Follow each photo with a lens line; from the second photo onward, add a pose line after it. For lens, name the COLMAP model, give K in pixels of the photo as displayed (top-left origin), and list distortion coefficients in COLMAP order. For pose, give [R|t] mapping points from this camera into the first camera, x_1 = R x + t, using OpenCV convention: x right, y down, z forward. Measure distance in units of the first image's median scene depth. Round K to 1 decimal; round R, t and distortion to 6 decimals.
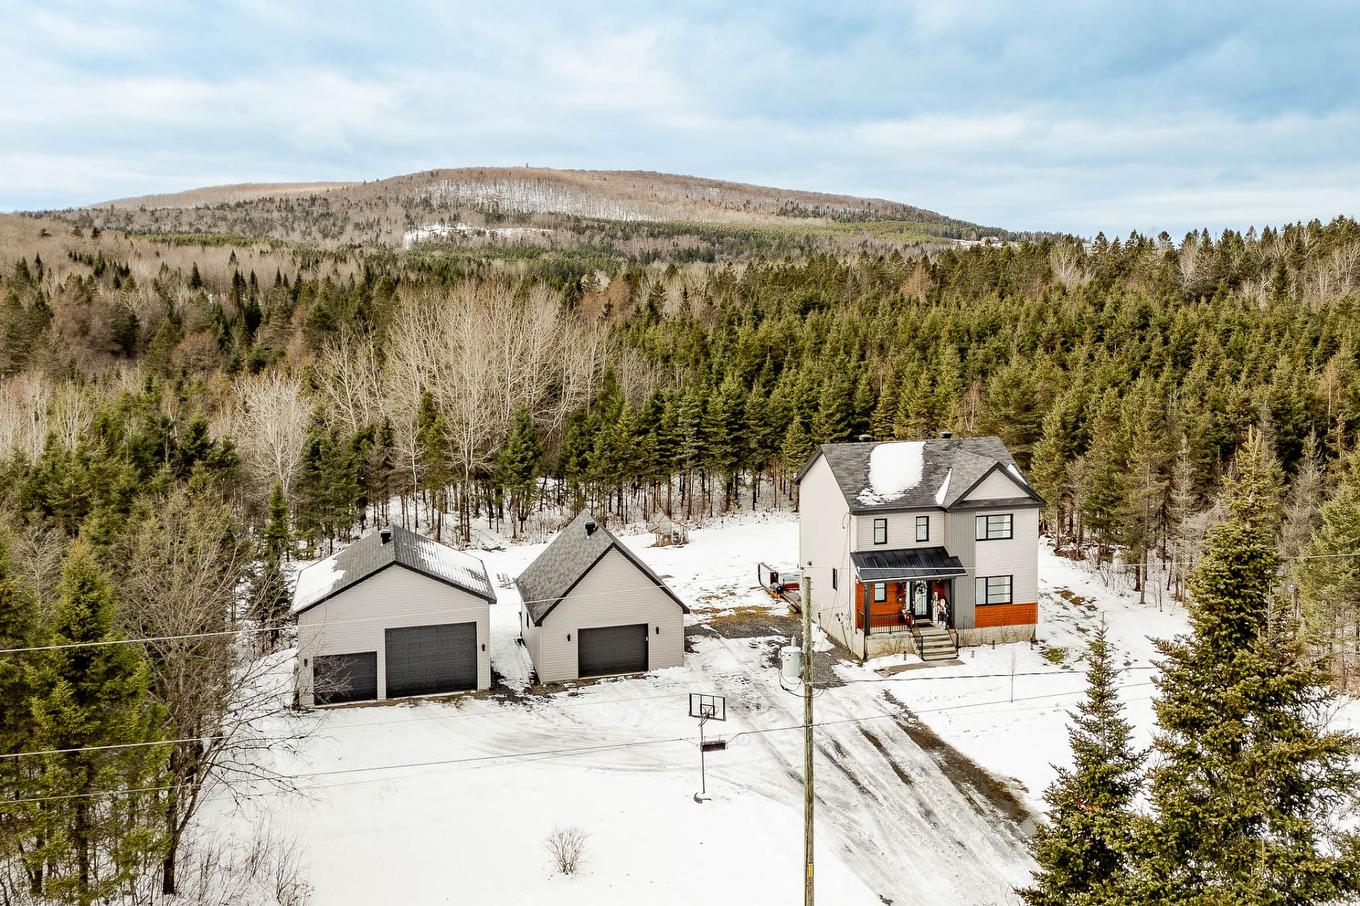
lens RADIAL K [[1171.1, 0, 681.1], [0, 1171.1, 450.8], [0, 0, 1]] dist [0.034647, -0.013677]
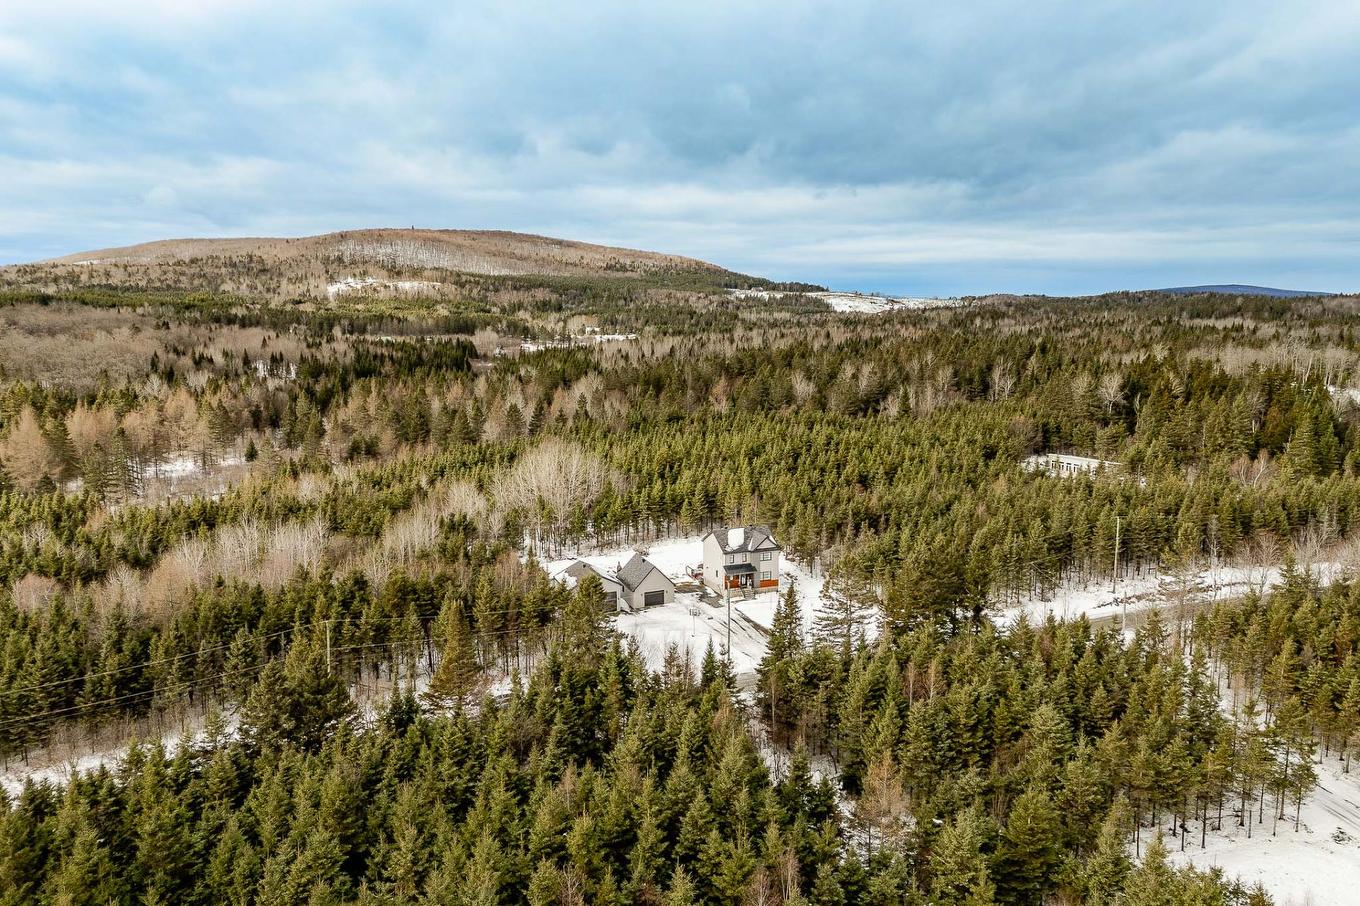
lens RADIAL K [[1171.1, 0, 681.2], [0, 1171.1, 452.6], [0, 0, 1]] dist [0.034647, -0.013677]
pose [[0.980722, -0.009615, 0.195169, -0.107110], [-0.001005, 0.998527, 0.054245, -0.071910], [-0.195403, -0.053395, 0.979268, -0.381865]]
